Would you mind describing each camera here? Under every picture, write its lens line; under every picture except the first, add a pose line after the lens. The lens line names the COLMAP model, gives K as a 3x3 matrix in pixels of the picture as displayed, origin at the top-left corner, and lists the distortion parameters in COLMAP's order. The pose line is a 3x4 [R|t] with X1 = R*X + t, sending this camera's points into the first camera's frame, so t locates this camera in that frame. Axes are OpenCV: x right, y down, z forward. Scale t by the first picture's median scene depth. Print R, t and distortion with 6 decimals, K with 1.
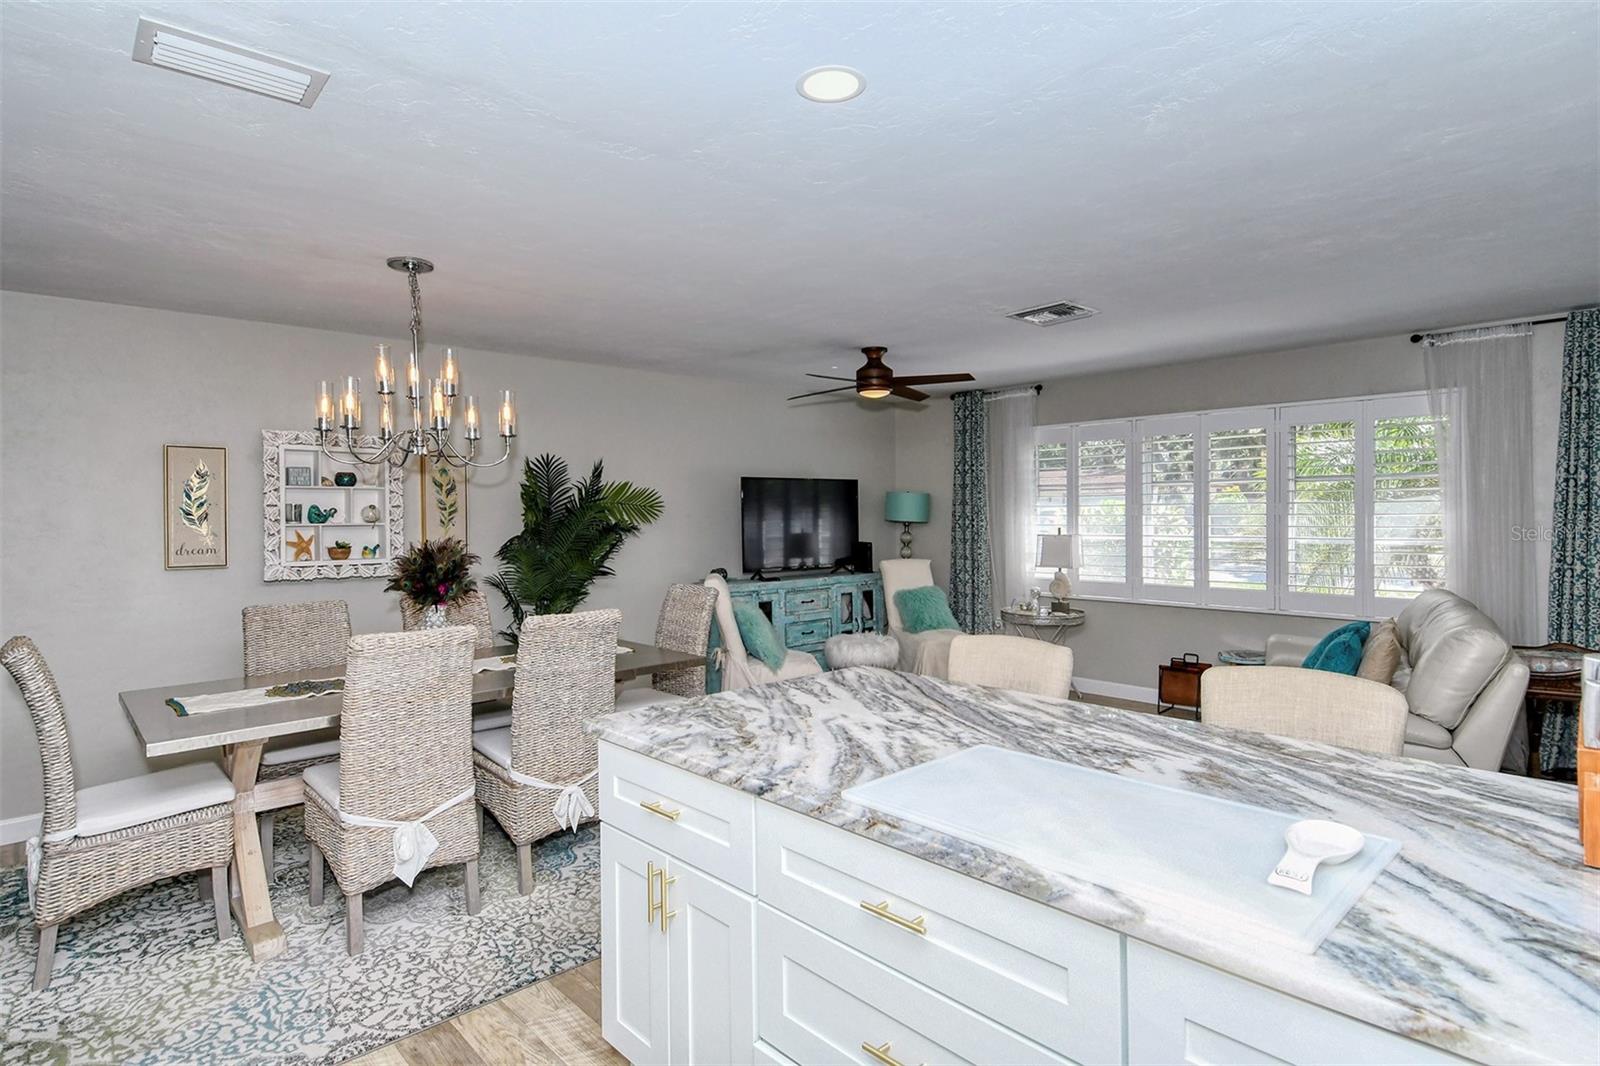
lens RADIAL K [[844.9, 0, 778.7], [0, 844.9, 547.1], [0, 0, 1]] dist [0.029900, -0.020597]
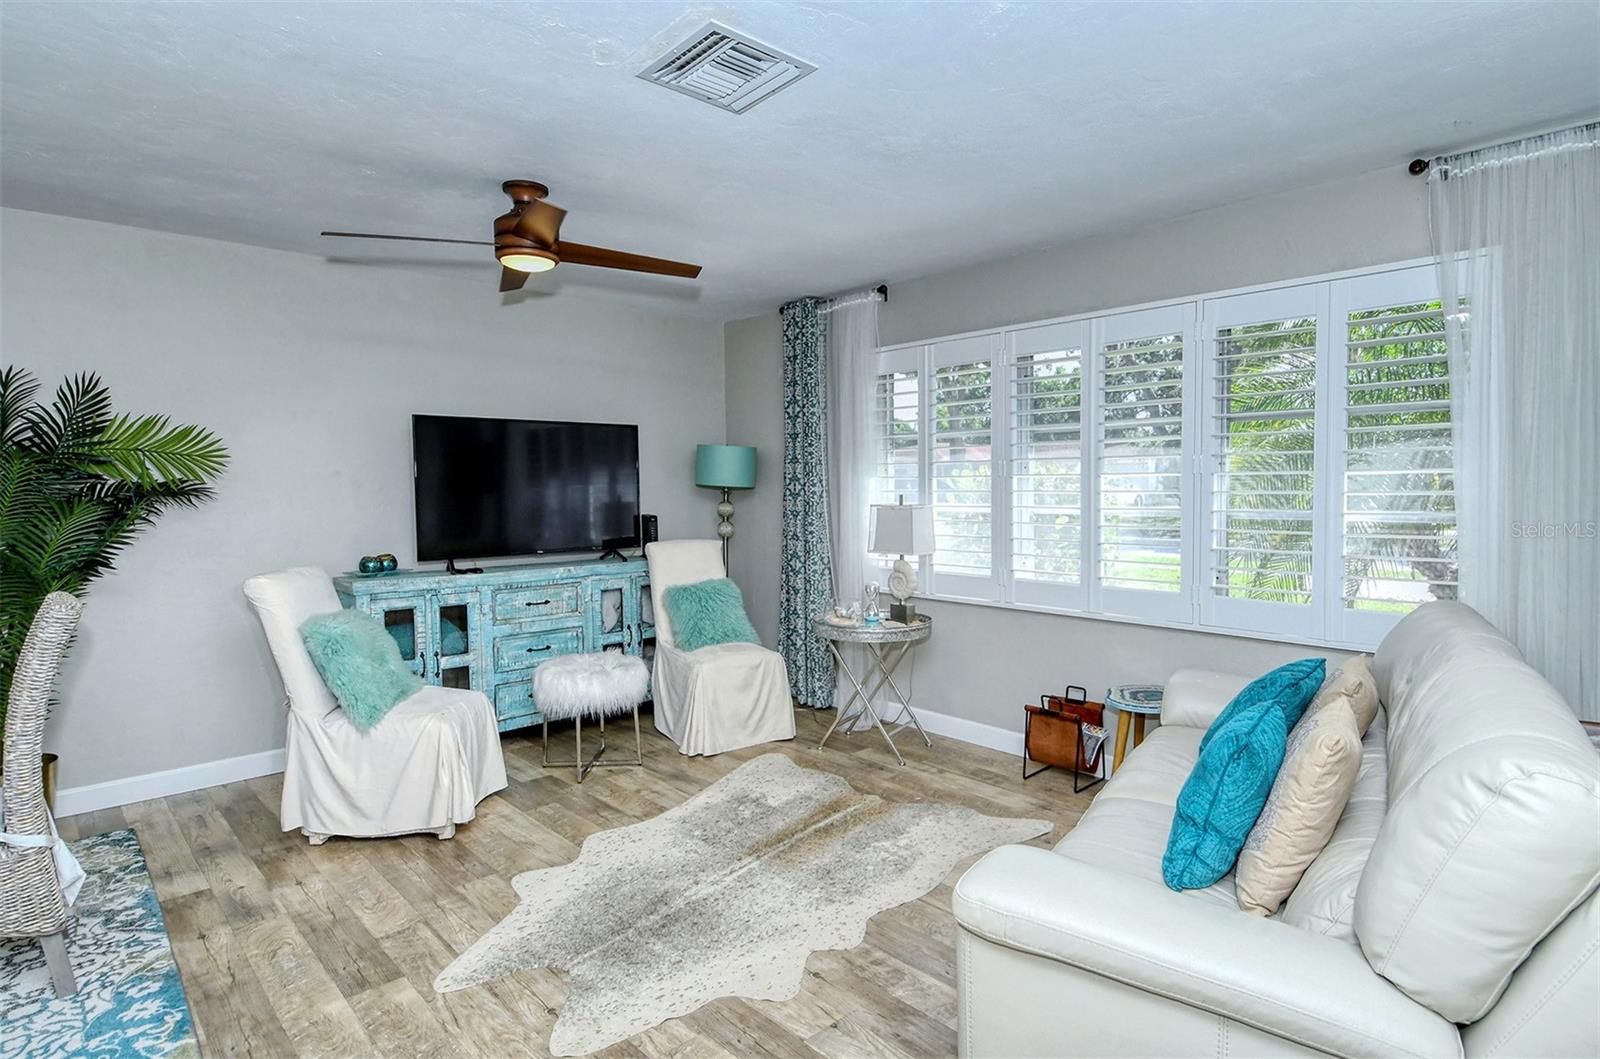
lens RADIAL K [[842.2, 0, 798.7], [0, 842.2, 542.8], [0, 0, 1]] dist [0.026974, -0.016795]
pose [[0.999996, 0.001479, 0.002392, 0.378932], [-0.001547, 0.999592, 0.028537, -0.005237], [-0.002349, -0.028541, 0.999590, 0.500008]]
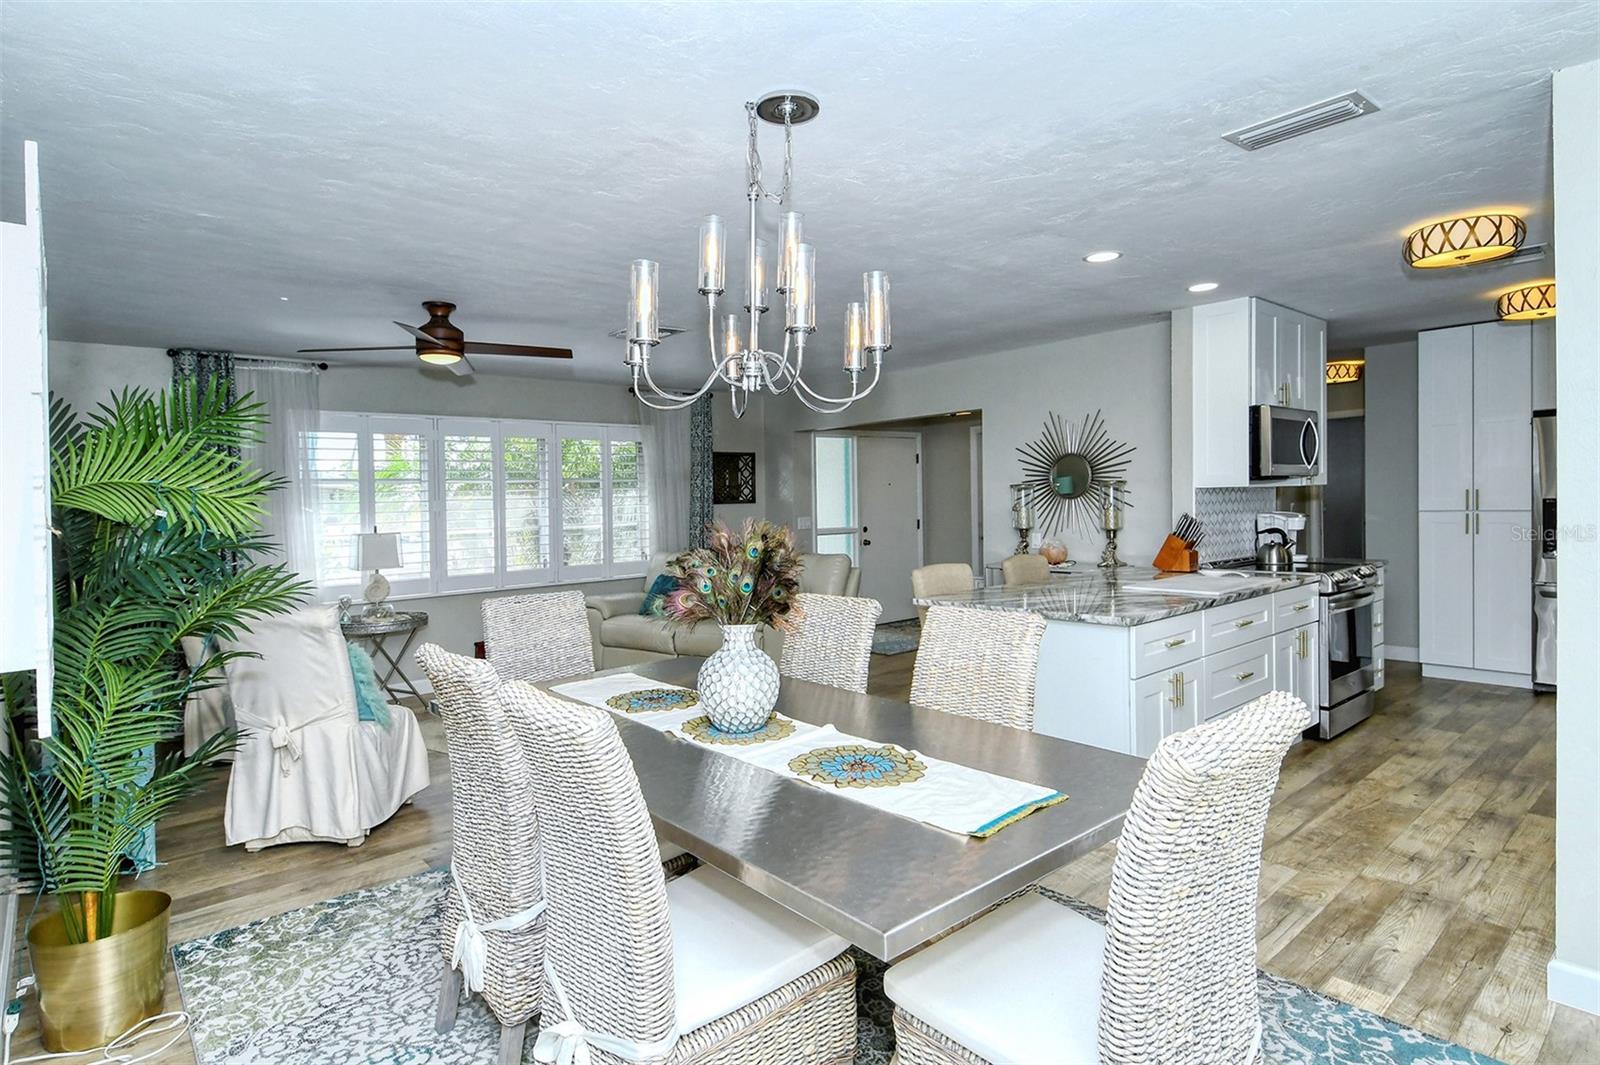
lens RADIAL K [[844.9, 0, 813.6], [0, 844.9, 501.1], [0, 0, 1]] dist [0.029900, -0.020597]
pose [[0.018125, 0.004526, 0.999825, -0.887131], [0.067502, 0.997703, -0.005740, -0.013755], [-0.997554, 0.067595, 0.017778, 0.775789]]
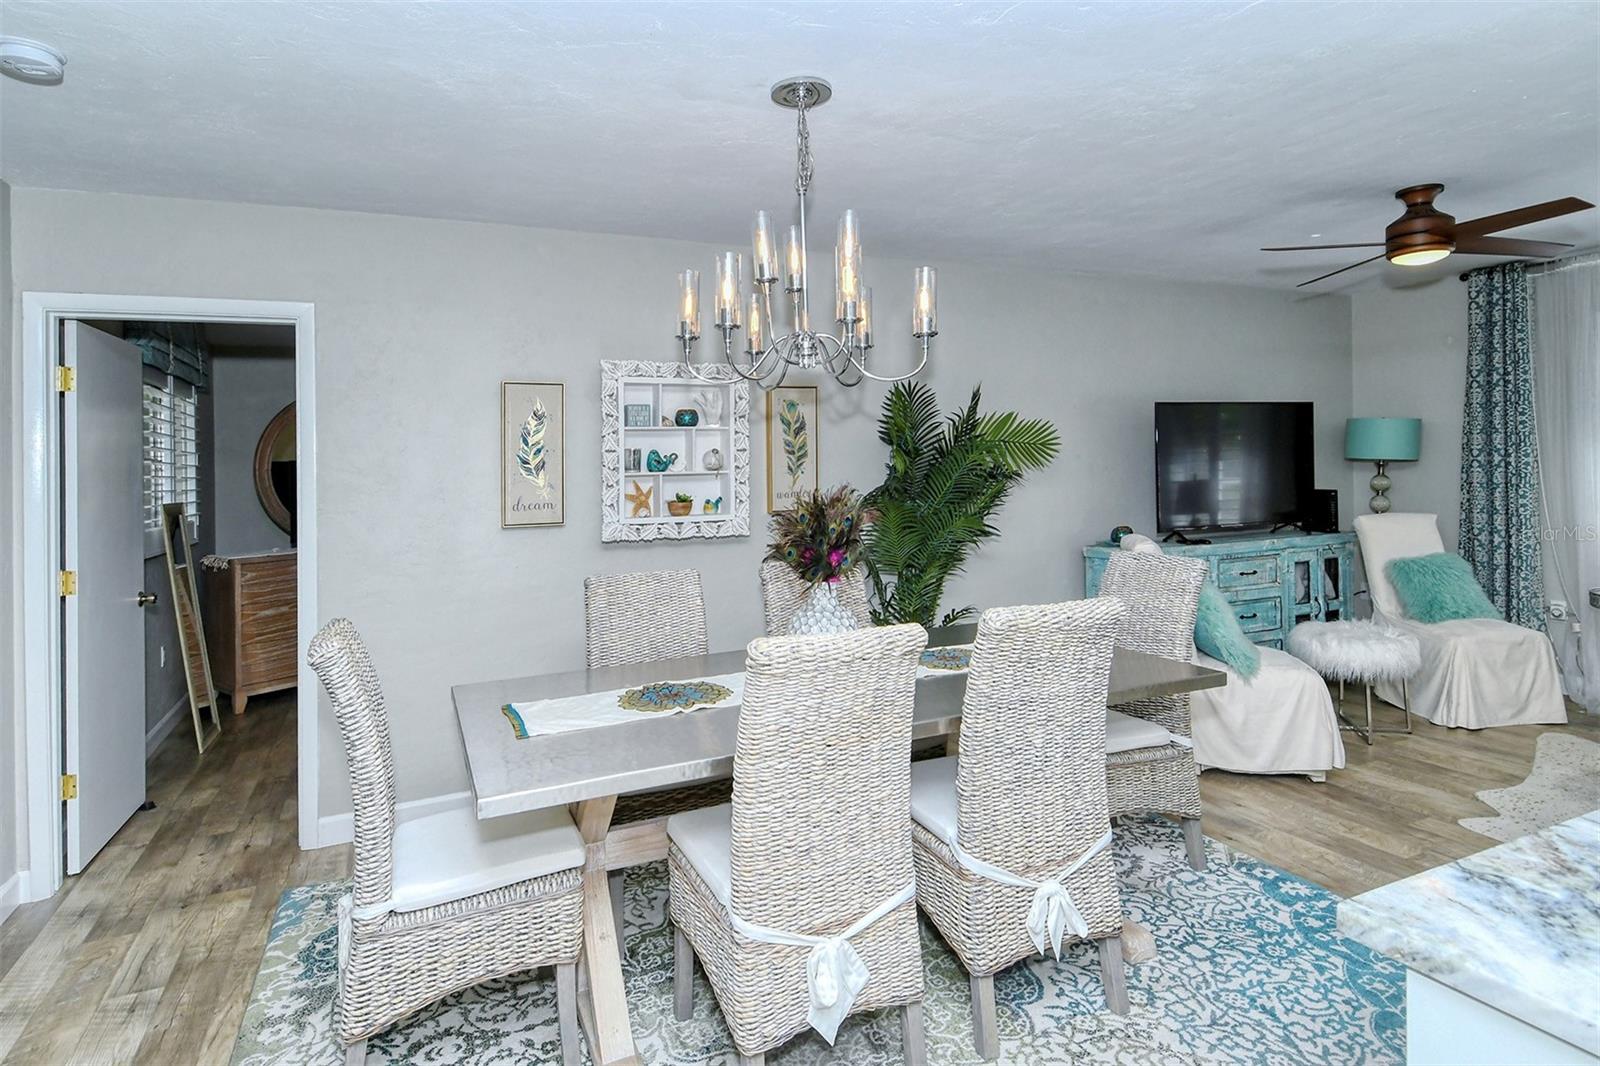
lens RADIAL K [[844.9, 0, 756.8], [0, 844.9, 477.3], [0, 0, 1]] dist [0.029900, -0.020597]
pose [[0.944668, -0.016319, -0.327621, -0.186880], [0.006933, 0.999532, -0.029796, 0.002513], [0.327954, 0.025876, 0.944339, 0.262782]]
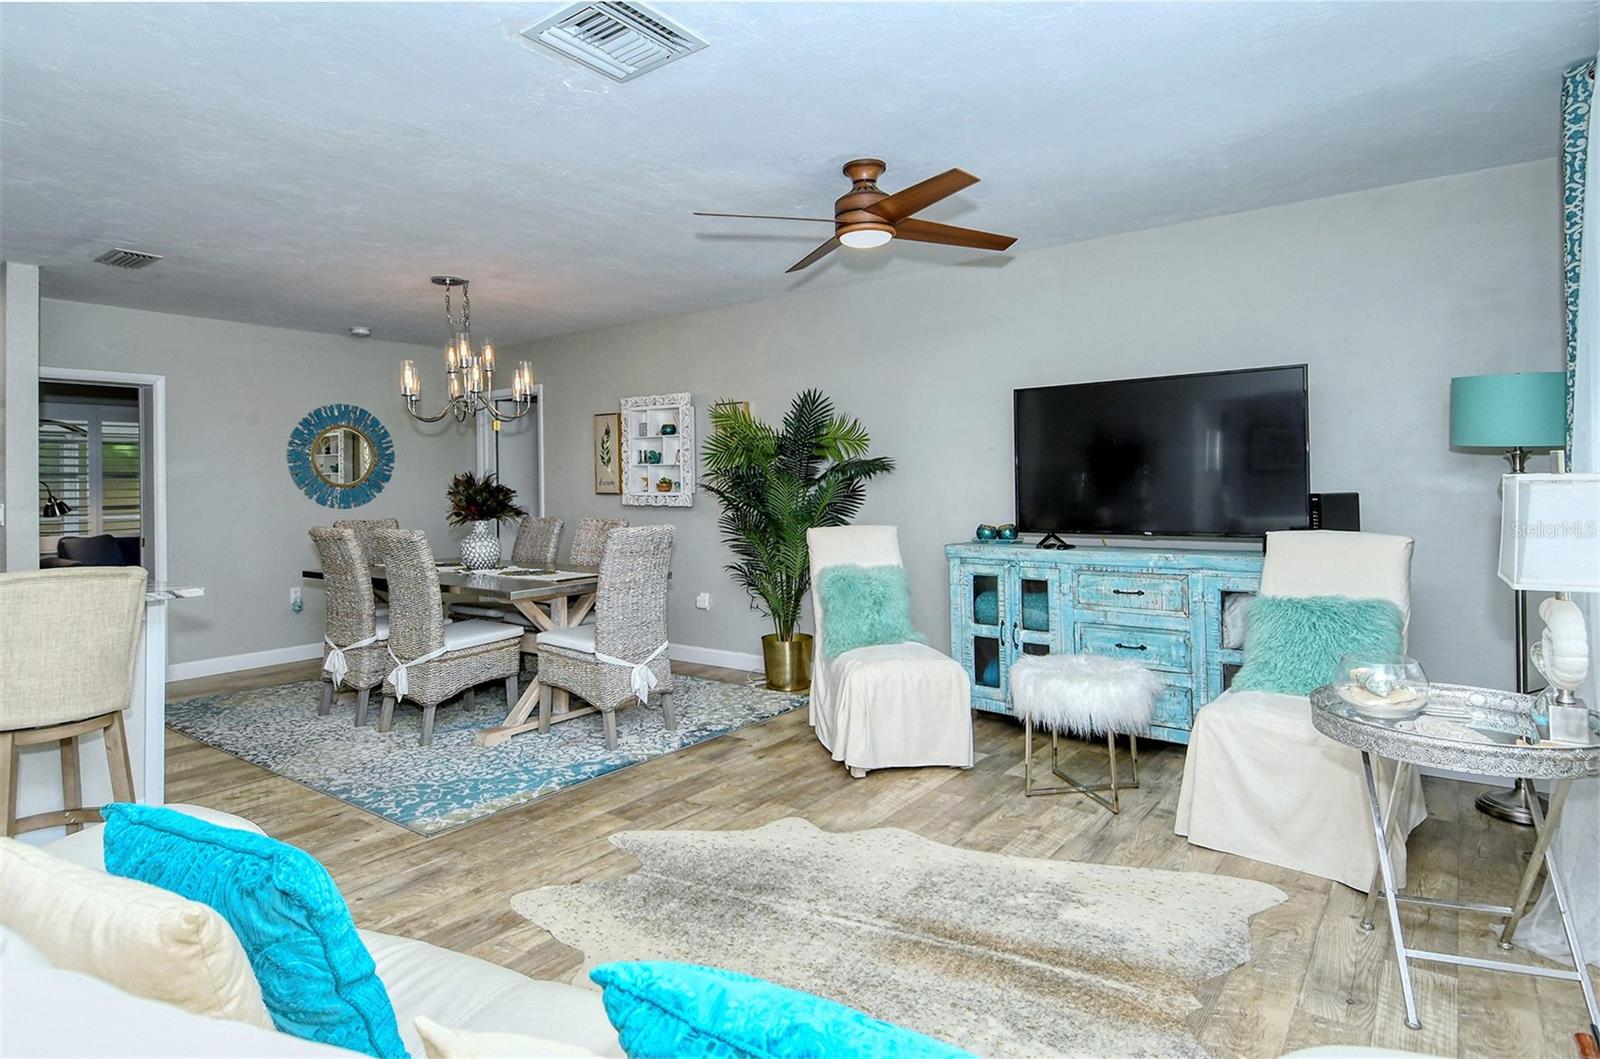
lens RADIAL K [[842.2, 0, 821.3], [0, 842.2, 488.5], [0, 0, 1]] dist [0.026974, -0.016795]
pose [[0.209051, 0.003609, -0.977898, 0.871199], [-0.035163, 0.999374, -0.003829, 0.005408], [0.977272, 0.035186, 0.209047, 1.048903]]
